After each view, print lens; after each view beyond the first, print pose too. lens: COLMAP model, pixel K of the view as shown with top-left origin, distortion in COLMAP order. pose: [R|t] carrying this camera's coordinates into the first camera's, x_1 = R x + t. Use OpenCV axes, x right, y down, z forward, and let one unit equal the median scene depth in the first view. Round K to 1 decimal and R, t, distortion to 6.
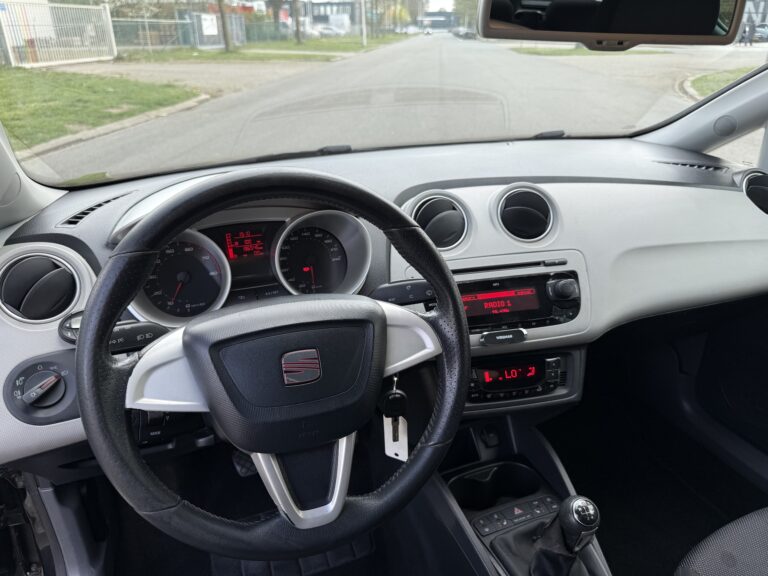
lens RADIAL K [[544.9, 0, 384.0], [0, 544.9, 288.0], [0, 0, 1]] dist [0.005529, -0.031393]
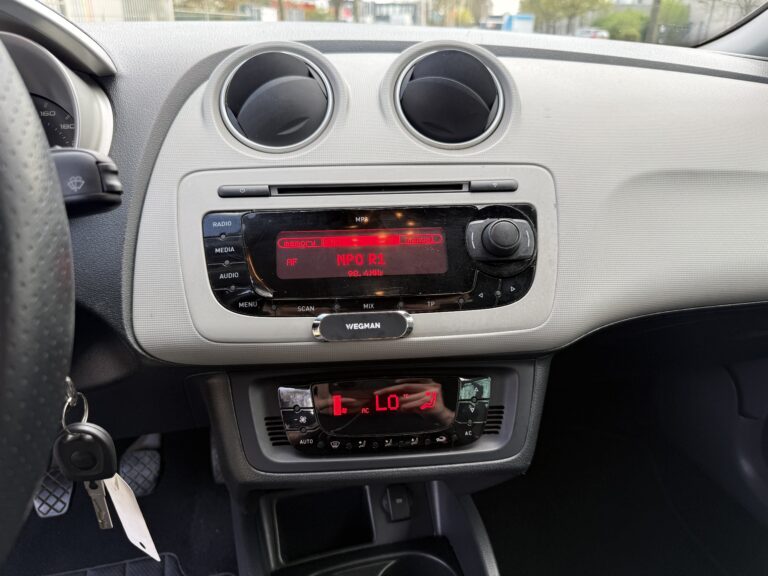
lens RADIAL K [[554.6, 0, 384.0], [0, 554.6, 288.0], [0, 0, 1]] dist [-0.007388, -0.007048]
pose [[0.994665, 0.063604, -0.081217, 0.262978], [-0.064204, 0.997925, -0.004794, 0.054800], [0.080744, 0.009983, 0.996685, 0.488271]]
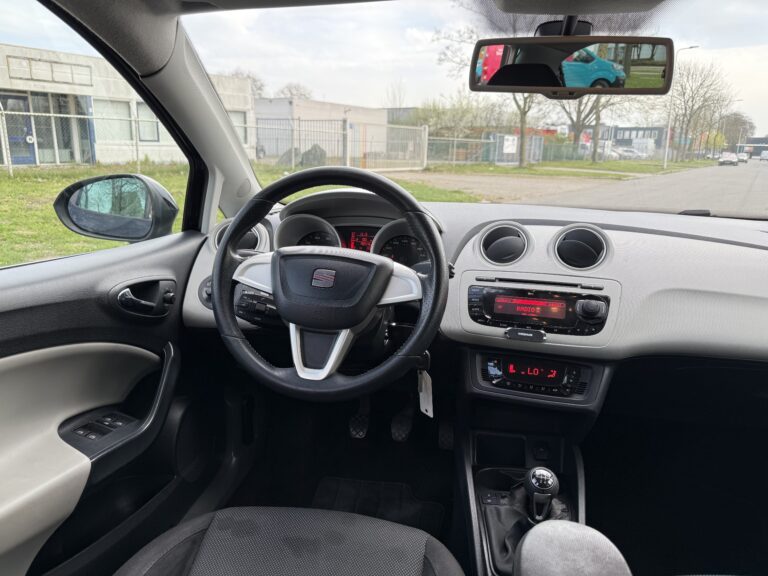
lens RADIAL K [[544.9, 0, 384.0], [0, 544.9, 288.0], [0, 0, 1]] dist [0.005529, -0.031393]
pose [[0.874818, 0.140761, -0.463552, 0.469992], [-0.228020, 0.963880, -0.137631, 0.218347], [0.427435, 0.226101, 0.875316, -0.212650]]
